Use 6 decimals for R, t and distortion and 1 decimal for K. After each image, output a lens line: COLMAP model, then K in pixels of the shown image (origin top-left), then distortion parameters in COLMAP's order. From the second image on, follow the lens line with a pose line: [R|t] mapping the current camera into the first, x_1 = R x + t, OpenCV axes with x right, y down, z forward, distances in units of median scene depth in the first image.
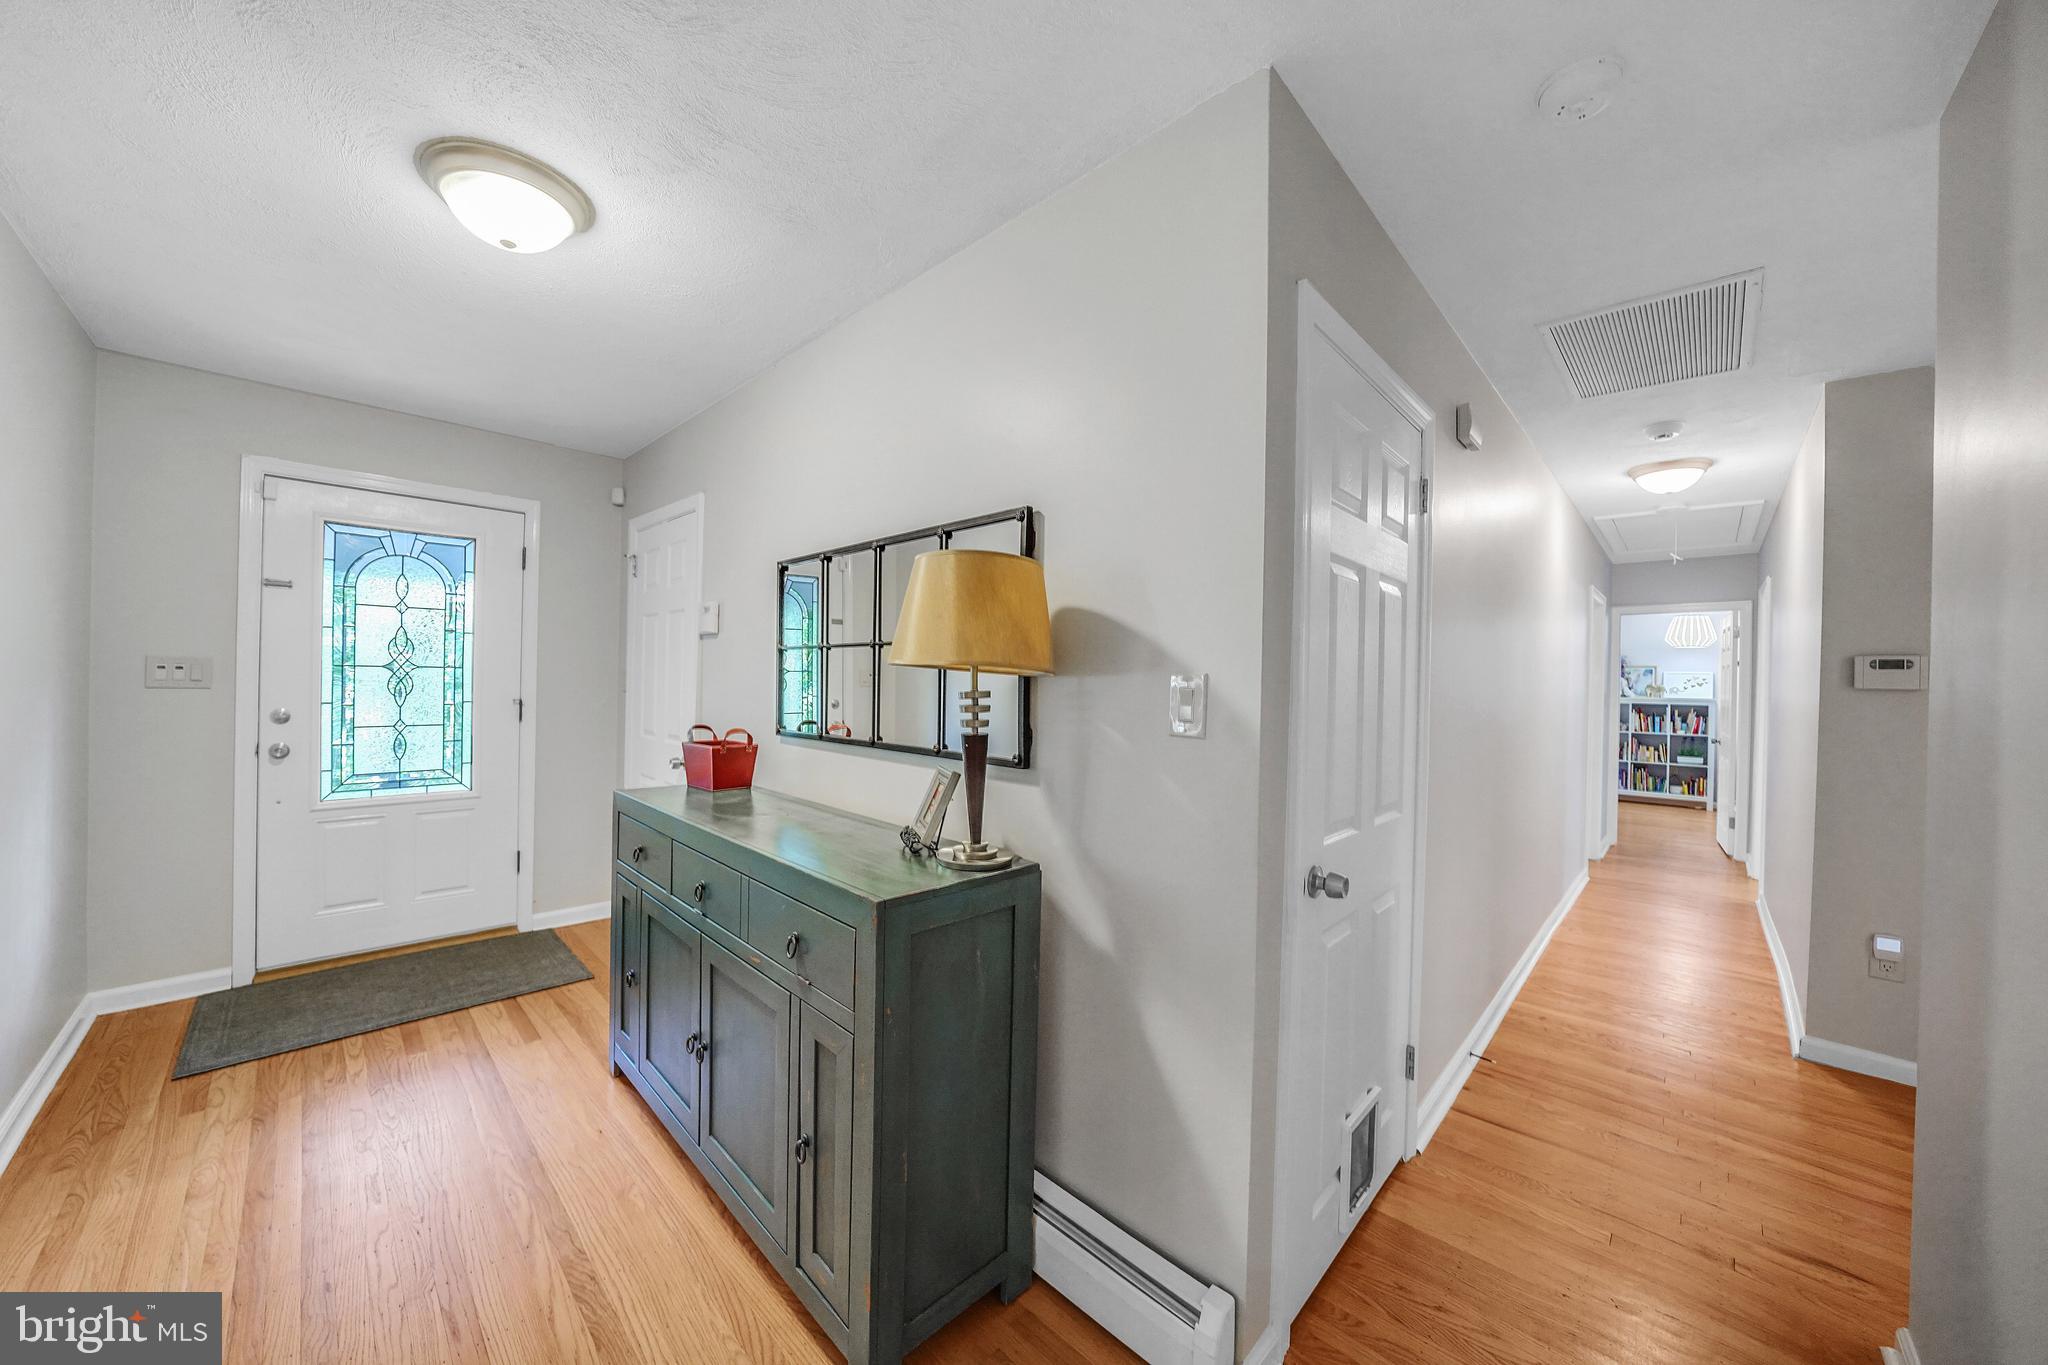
lens RADIAL K [[713.5, 0, 1025.9], [0, 713.5, 671.7], [0, 0, 1]] dist [-0.022749, 0.002421]
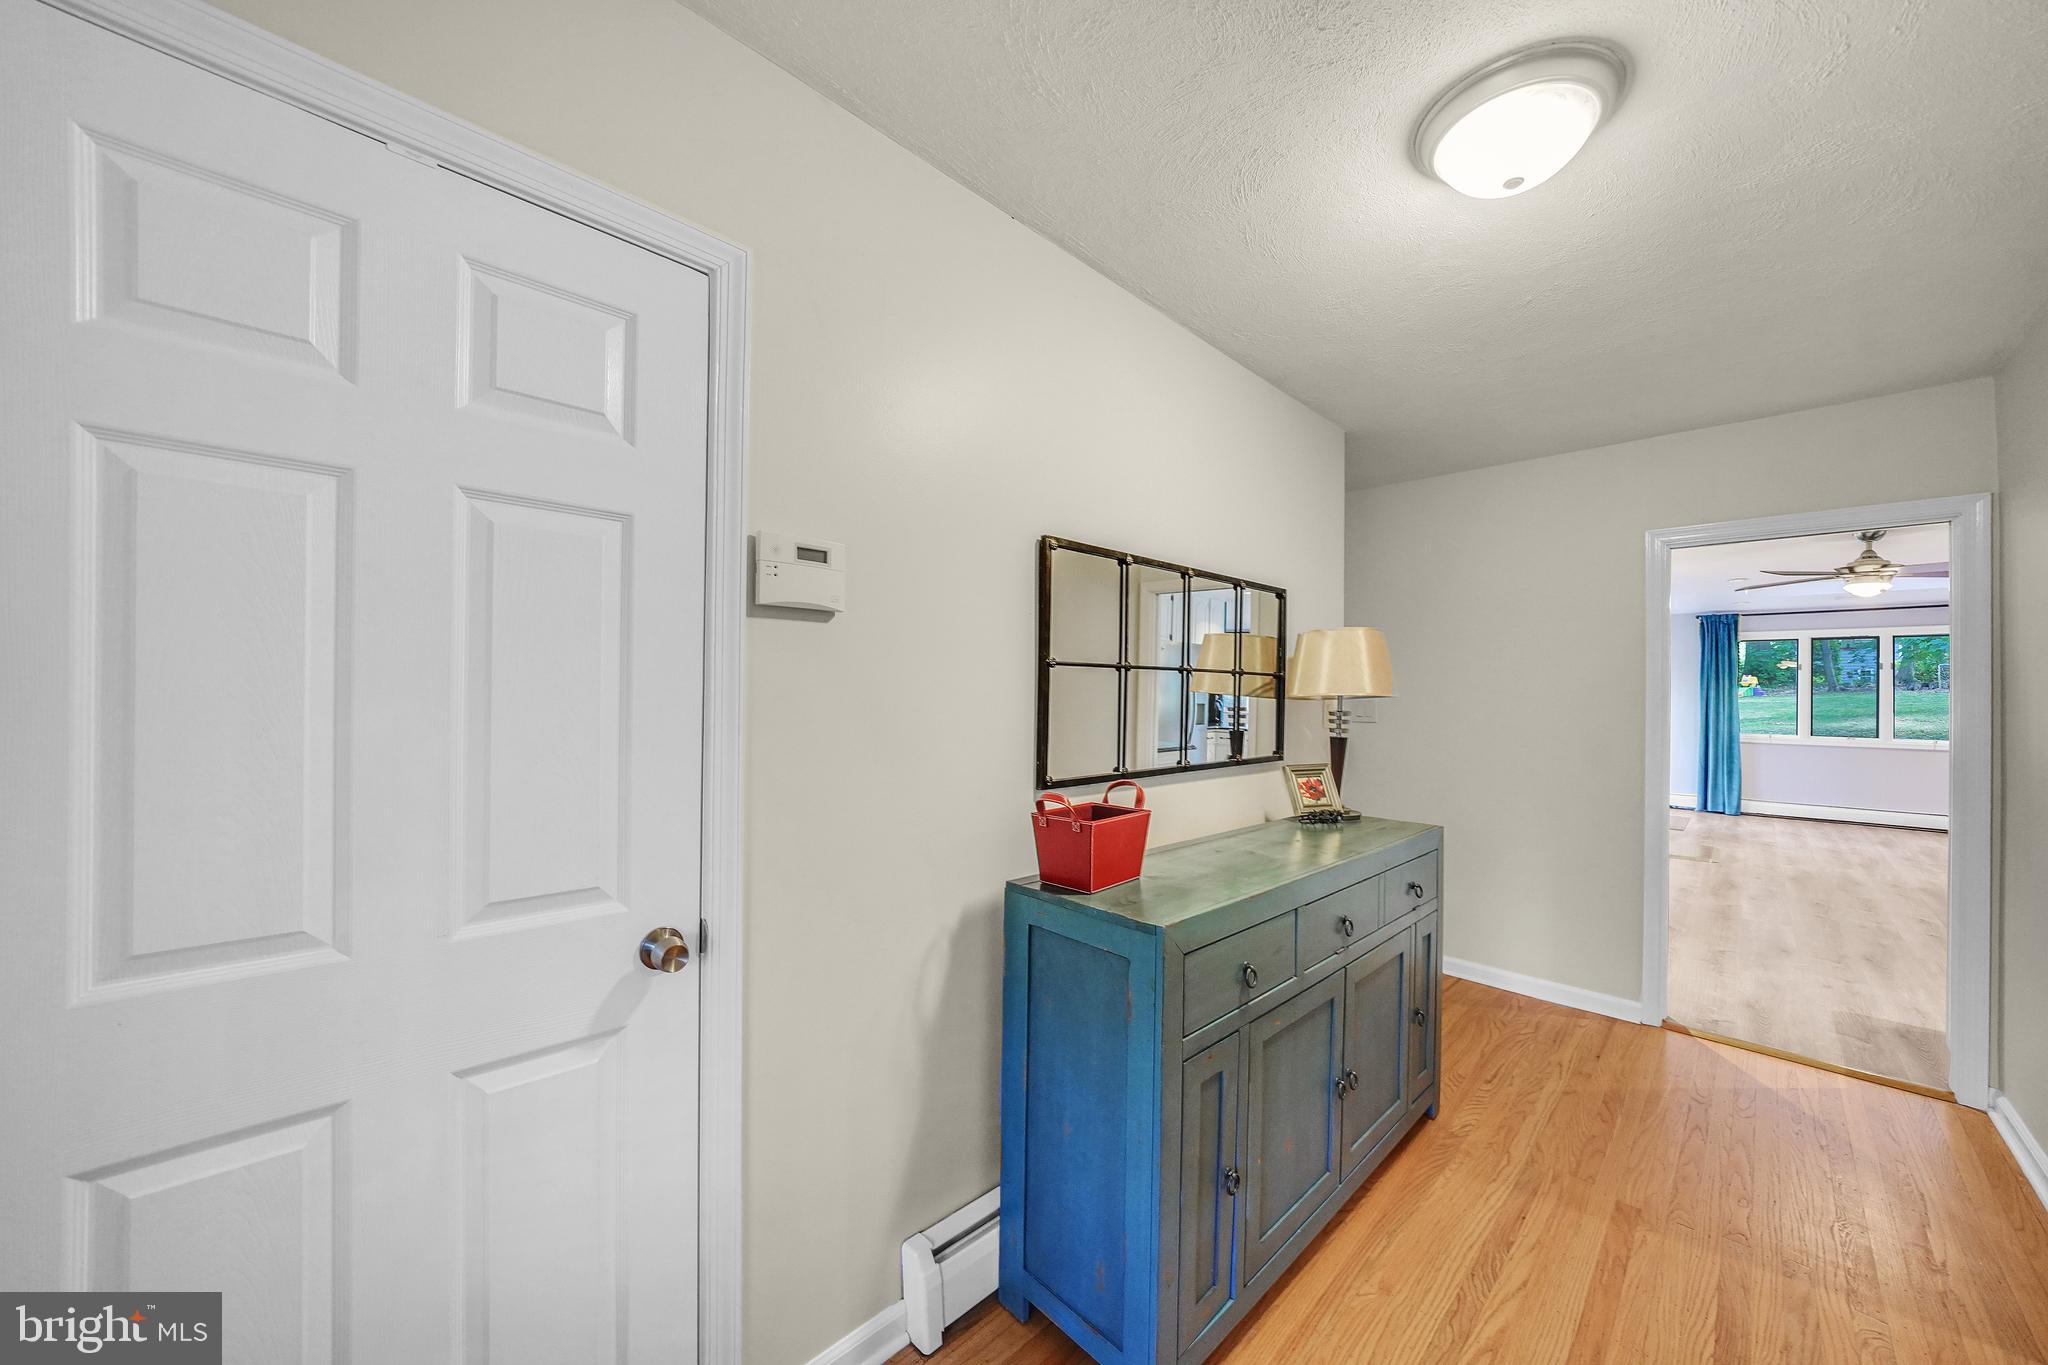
lens RADIAL K [[713.5, 0, 1005.3], [0, 713.5, 681.7], [0, 0, 1]] dist [-0.022749, 0.002421]
pose [[0.051898, 0.003030, 0.998648, -1.044683], [-0.019367, 0.999810, -0.002027, -0.012436], [-0.998465, -0.019236, 0.051947, 1.014457]]
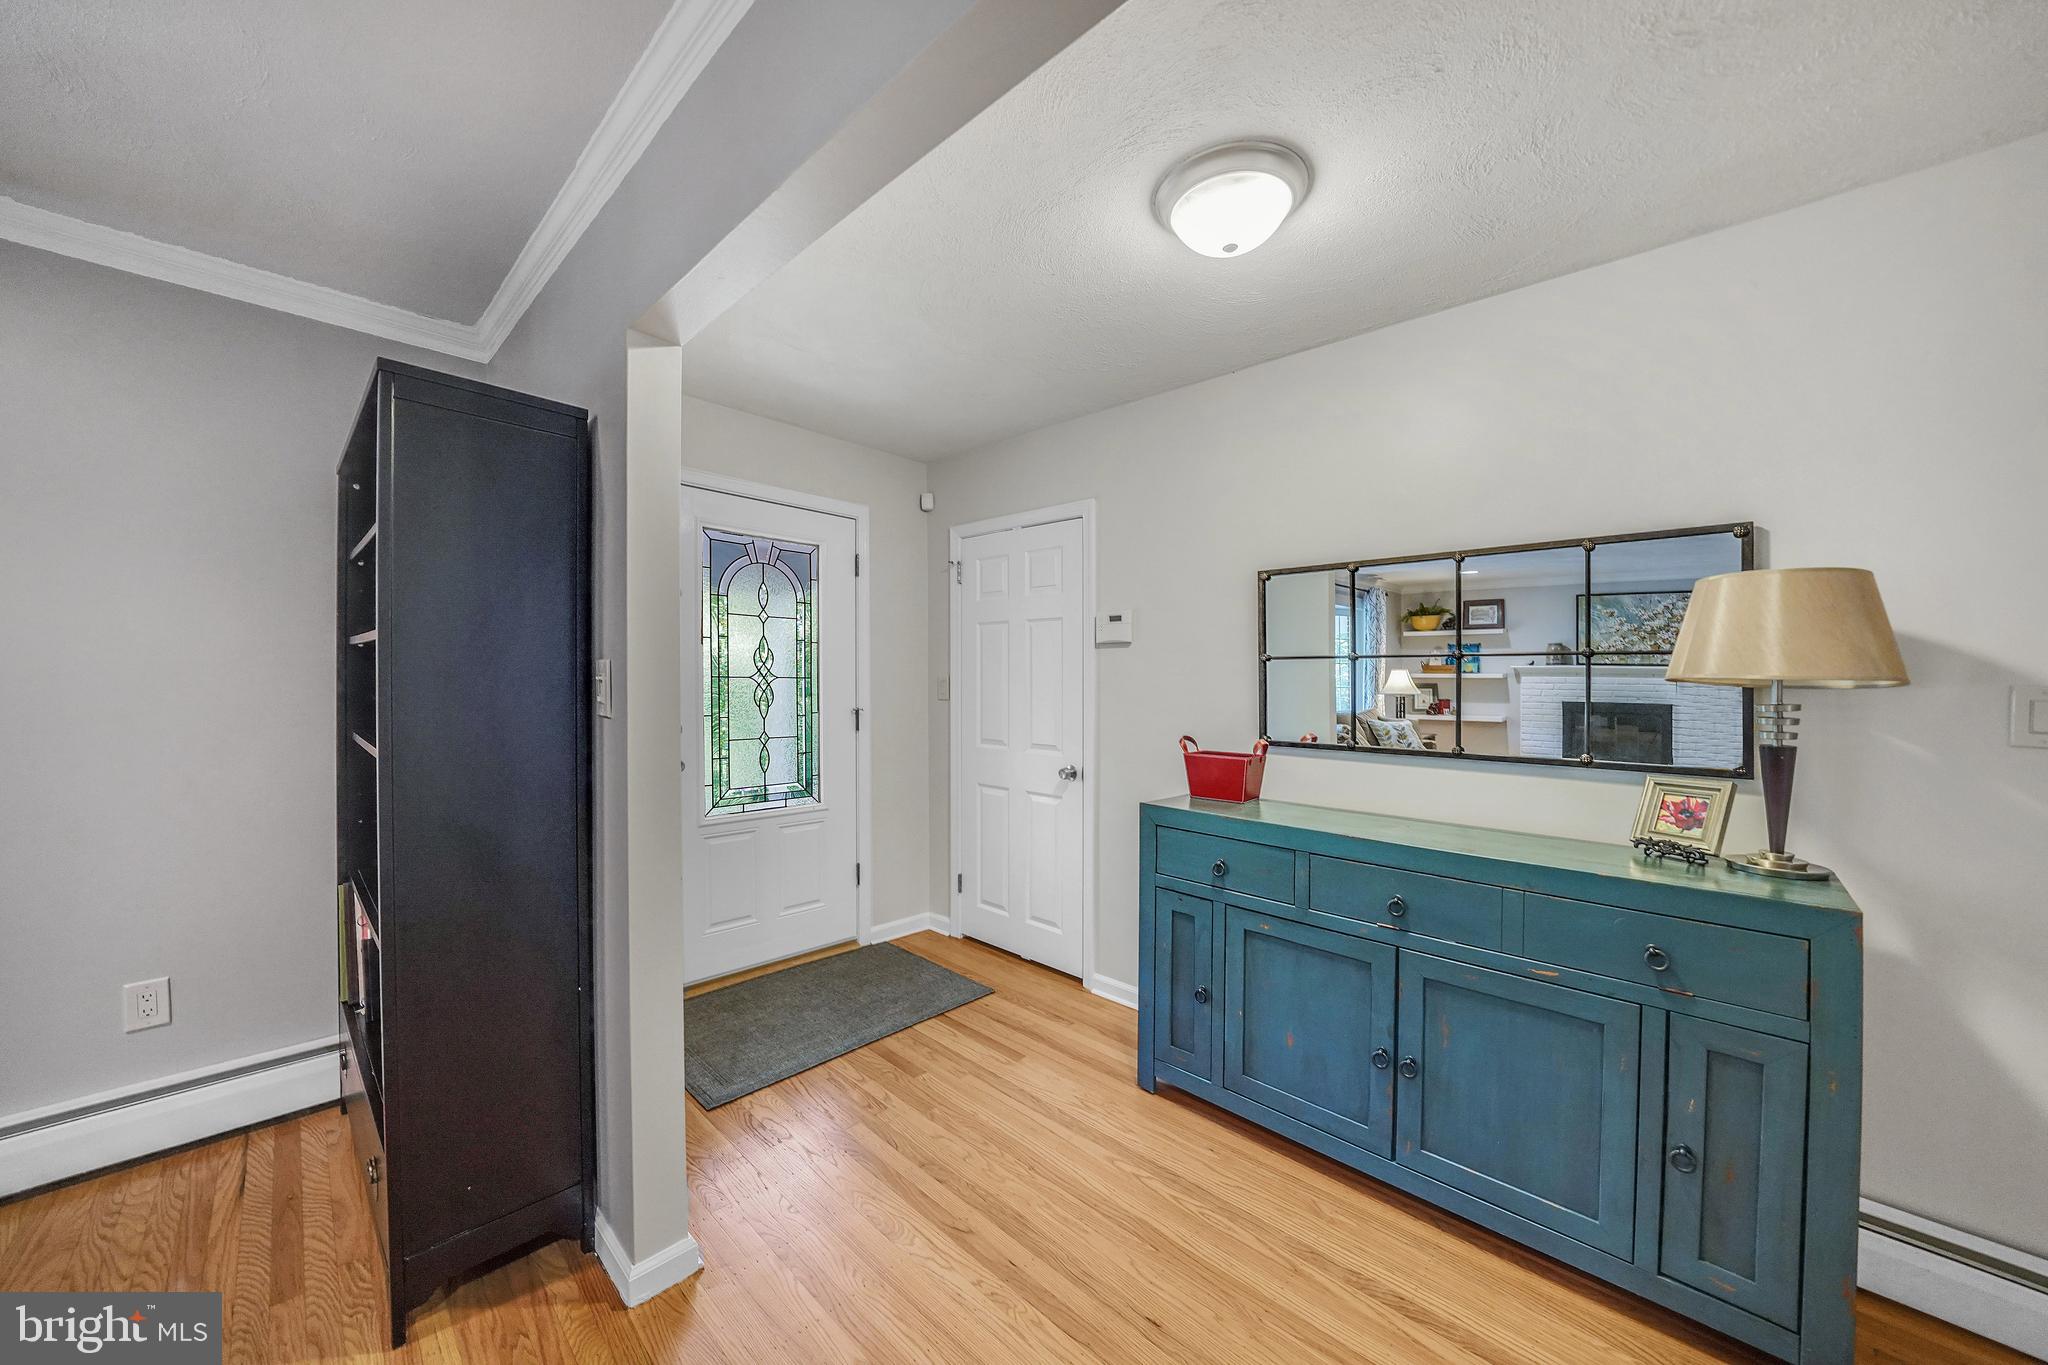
lens RADIAL K [[713.5, 0, 1017.7], [0, 713.5, 679.8], [0, 0, 1]] dist [-0.022749, 0.002421]
pose [[0.999893, -0.005503, 0.013541, -0.712914], [0.005382, 0.999946, 0.008939, -0.013511], [-0.013590, -0.008866, 0.999868, 0.010282]]
